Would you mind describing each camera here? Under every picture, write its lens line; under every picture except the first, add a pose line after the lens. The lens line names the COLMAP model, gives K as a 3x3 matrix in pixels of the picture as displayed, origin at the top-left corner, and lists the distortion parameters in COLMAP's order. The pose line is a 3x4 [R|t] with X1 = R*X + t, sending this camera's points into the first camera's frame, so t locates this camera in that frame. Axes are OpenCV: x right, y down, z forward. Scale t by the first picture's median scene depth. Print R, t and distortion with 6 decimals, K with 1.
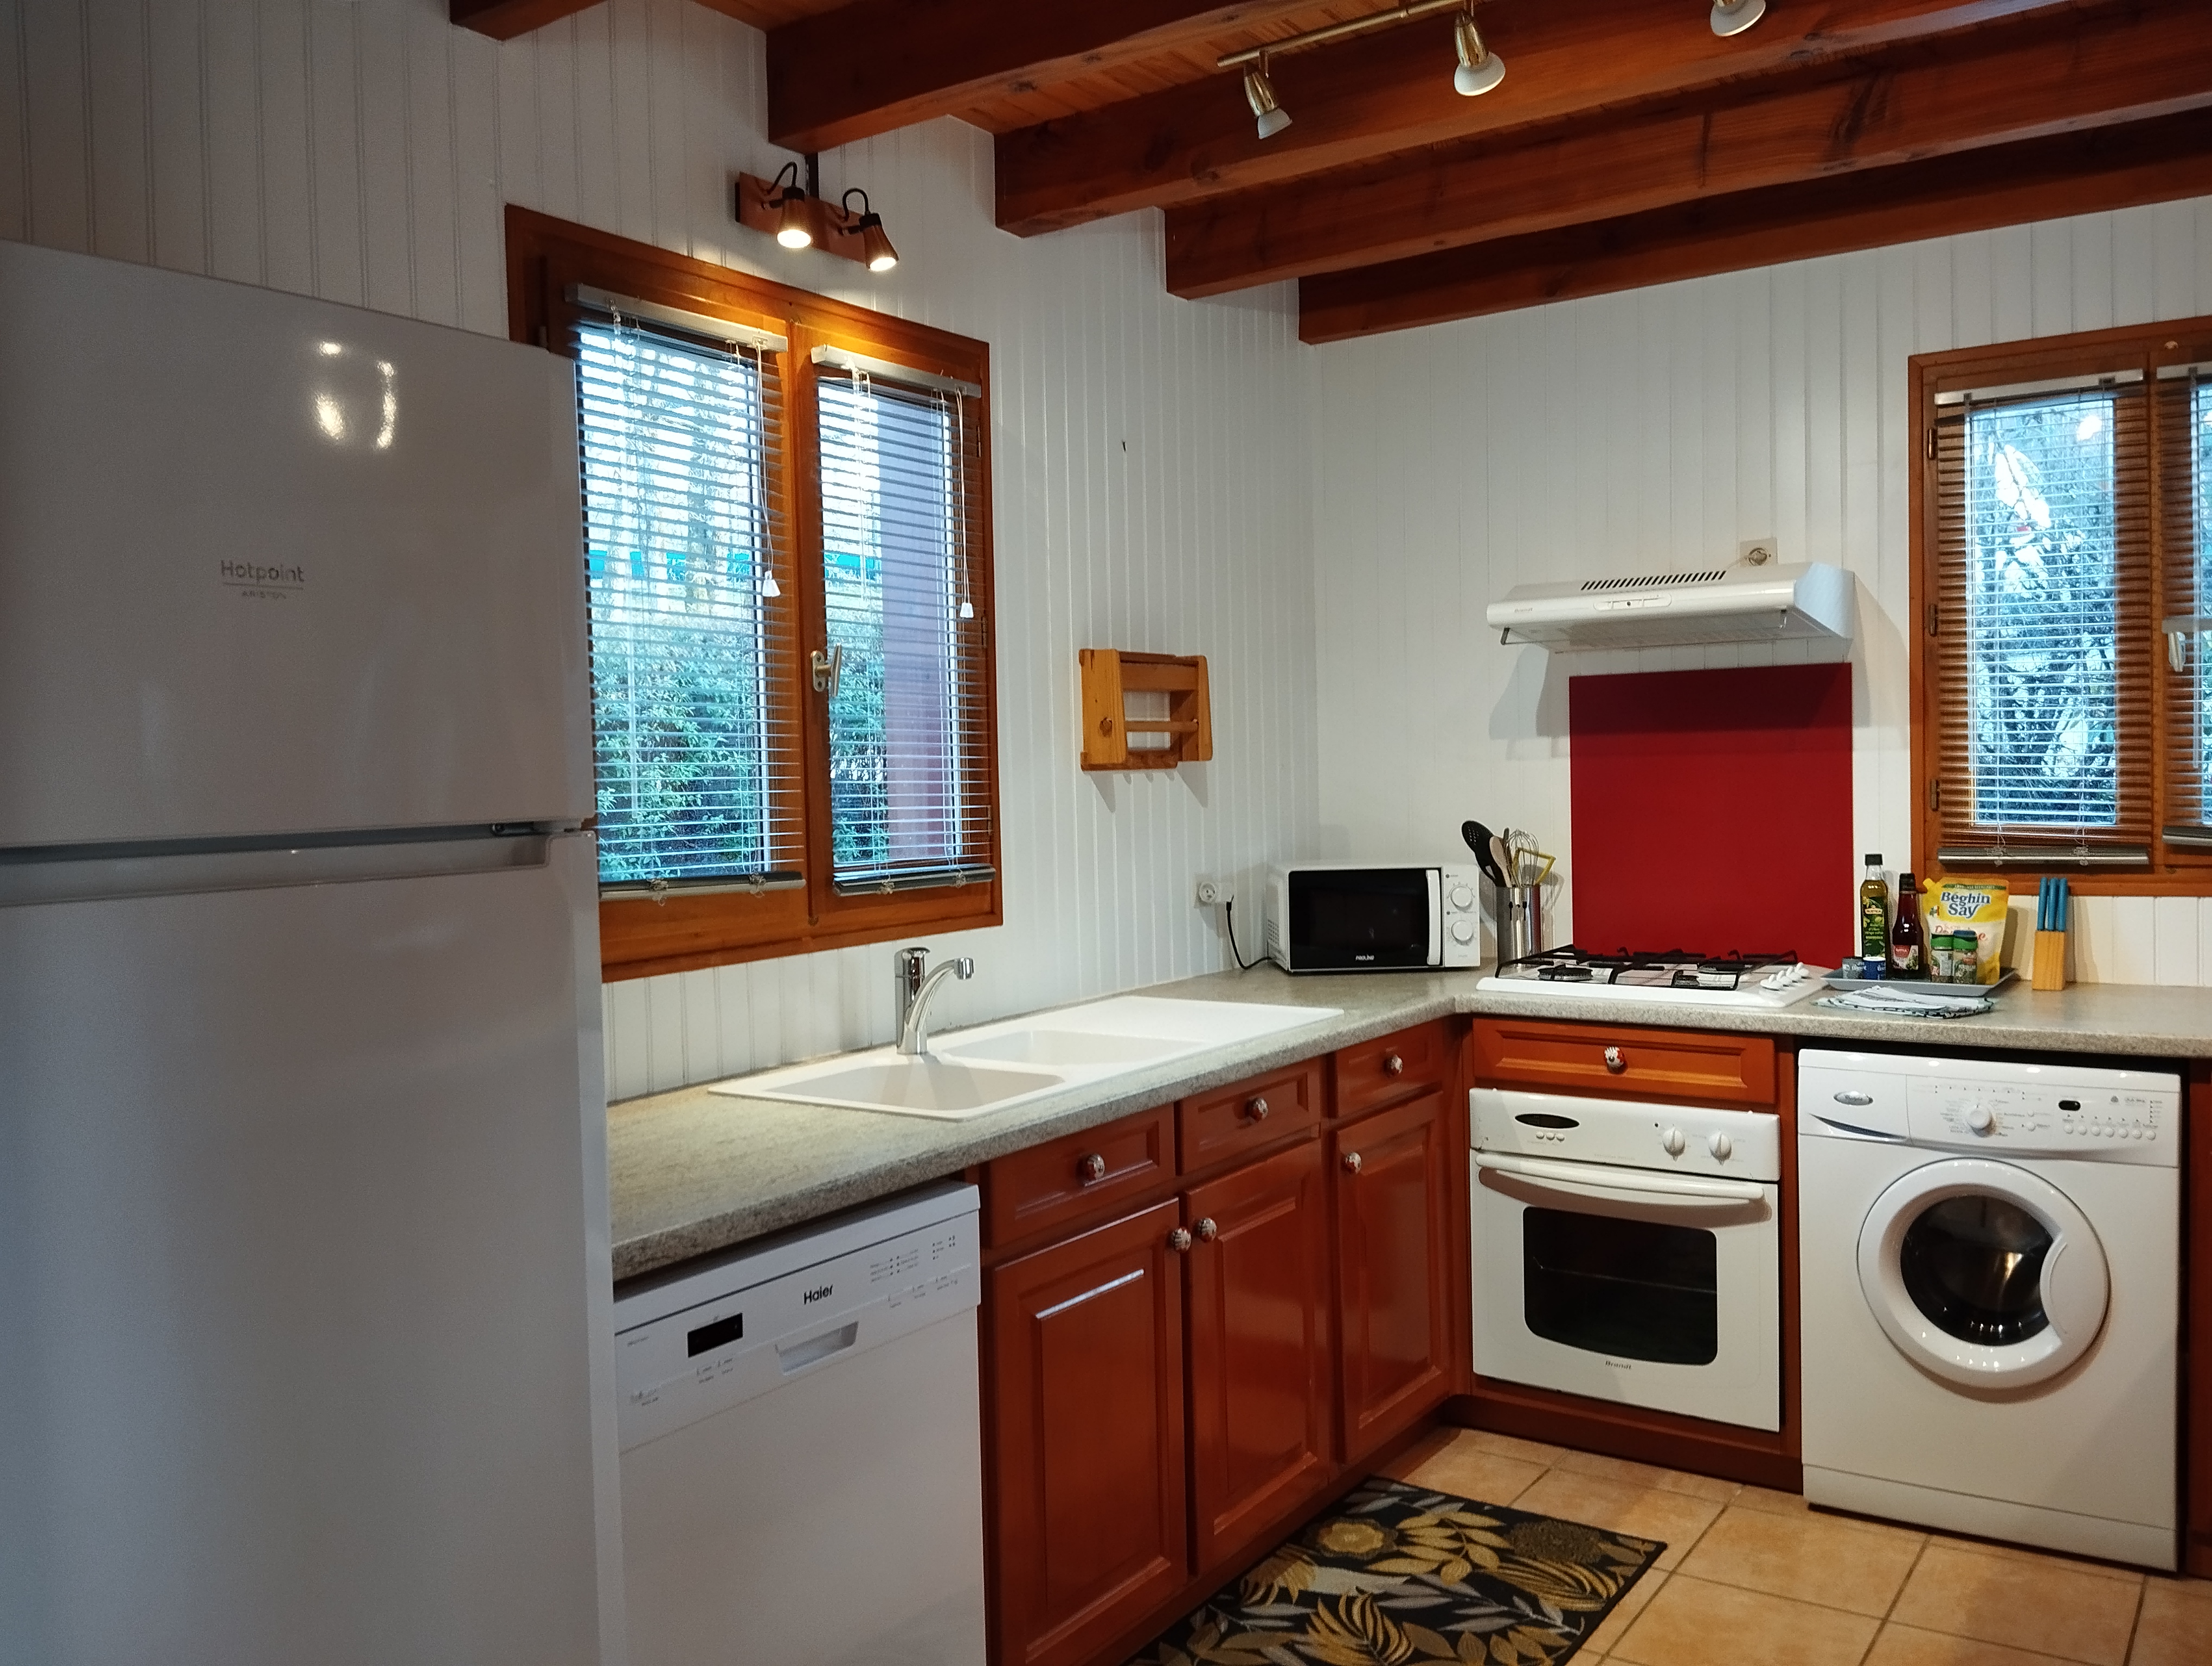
lens RADIAL K [[1788.5, 0, 1089.5], [0, 1788.5, 834.8], [0, 0, 1]] dist [0.075169, -0.126737]
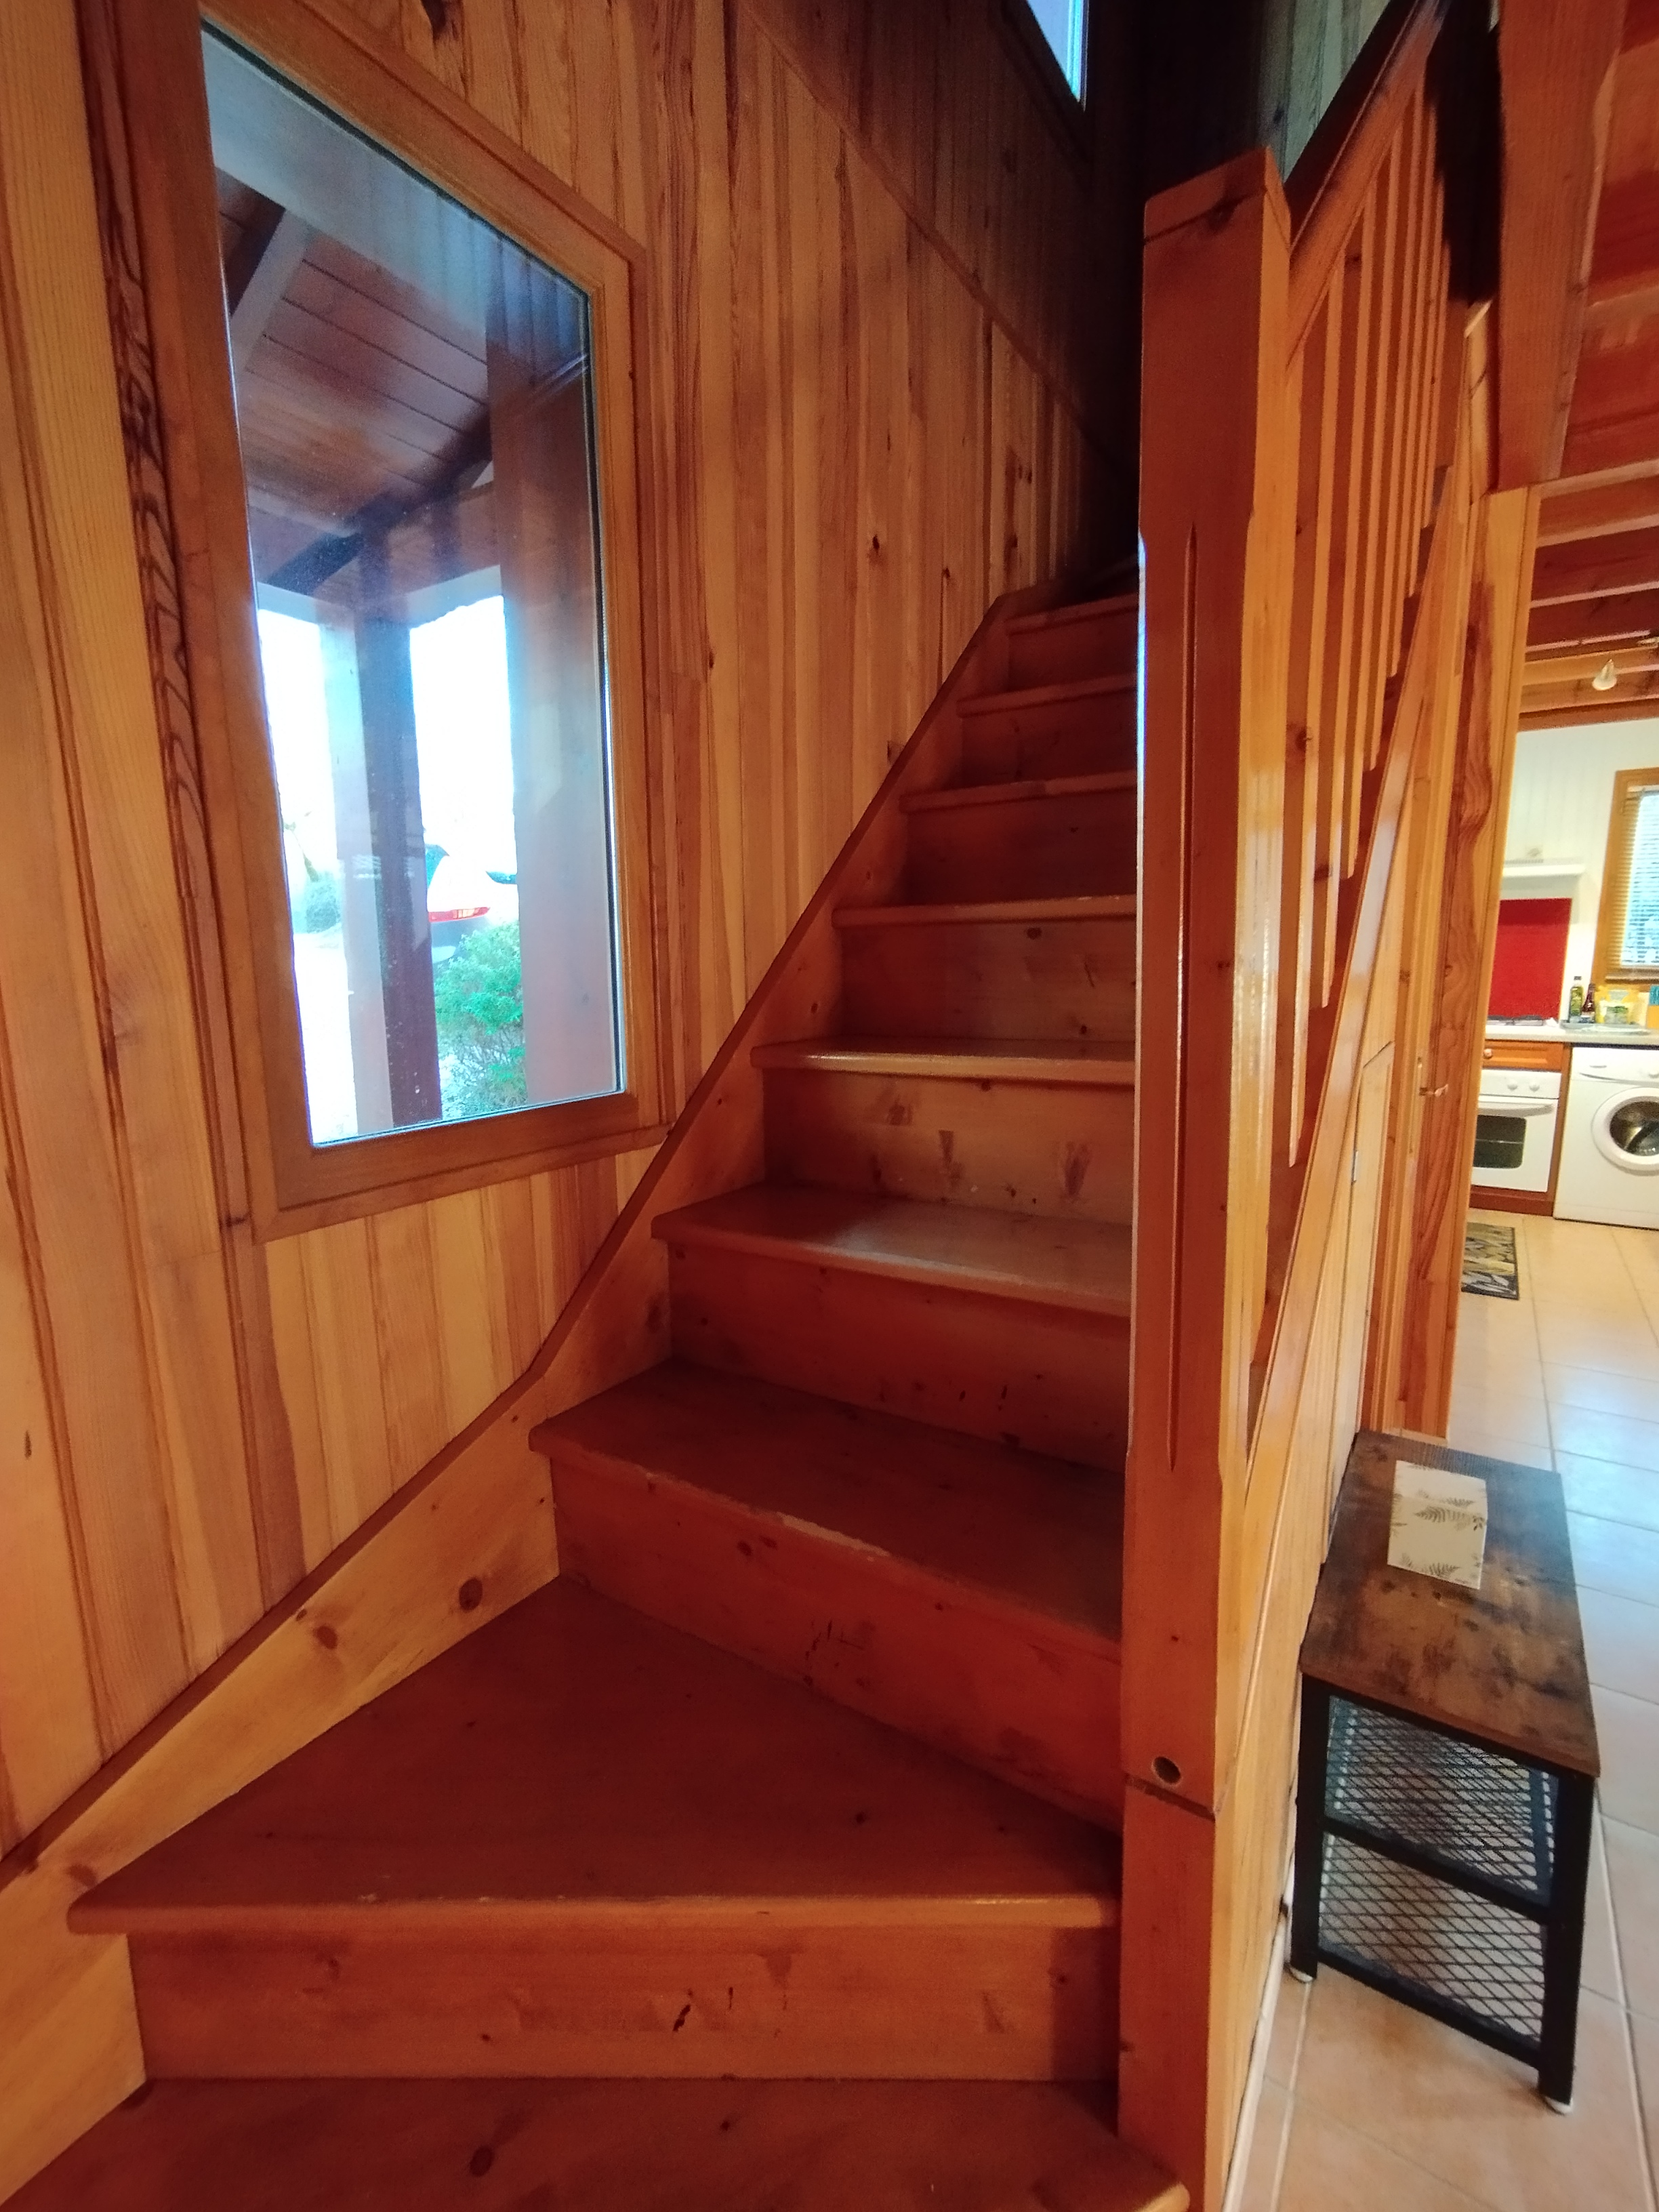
lens RADIAL K [[998.6, 0, 826.1], [0, 998.6, 1120.4], [0, 0, 1]] dist [-0.014594, 0.009091]
pose [[0.999507, 0.008947, 0.030090, -0.692332], [-0.012741, 0.991649, 0.128333, 0.049178], [-0.028691, -0.128653, 0.991274, -0.387622]]
